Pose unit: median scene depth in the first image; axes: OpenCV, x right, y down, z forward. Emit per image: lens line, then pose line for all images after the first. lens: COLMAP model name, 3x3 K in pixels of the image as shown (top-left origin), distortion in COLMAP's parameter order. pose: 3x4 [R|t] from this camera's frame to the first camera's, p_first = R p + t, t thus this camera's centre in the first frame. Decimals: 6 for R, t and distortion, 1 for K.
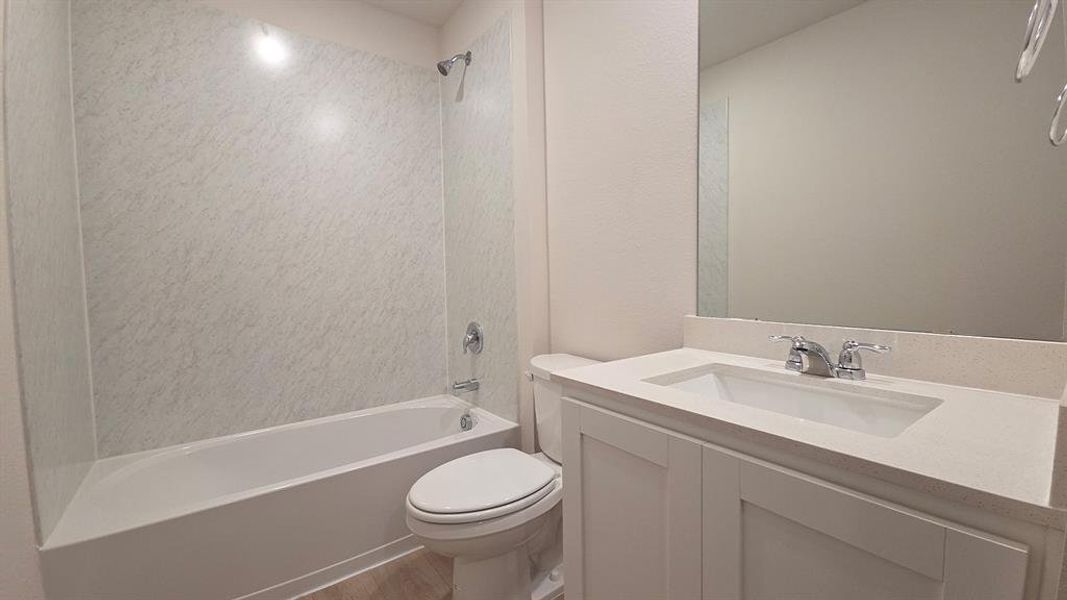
lens RADIAL K [[444.8, 0, 530.3], [0, 444.8, 300.4], [0, 0, 1]] dist [-0.000970, -0.001785]
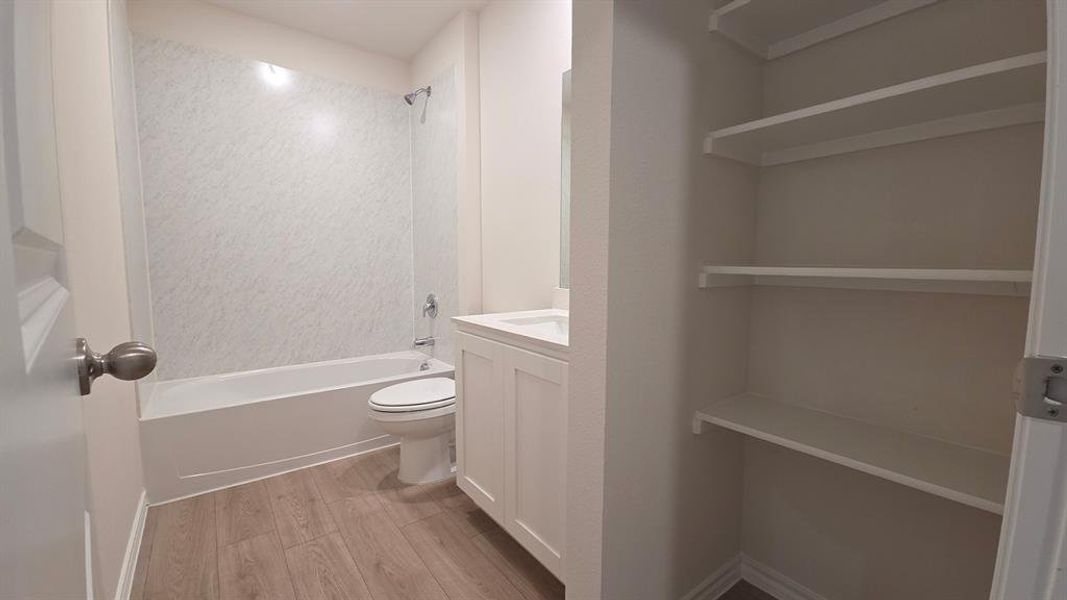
lens RADIAL K [[444.8, 0, 531.4], [0, 444.8, 300.3], [0, 0, 1]] dist [-0.000970, -0.001785]
pose [[0.999715, 0.020540, 0.012191, 0.161705], [-0.020963, 0.999145, 0.035648, 0.015713], [-0.011448, -0.035894, 0.999290, -0.337138]]
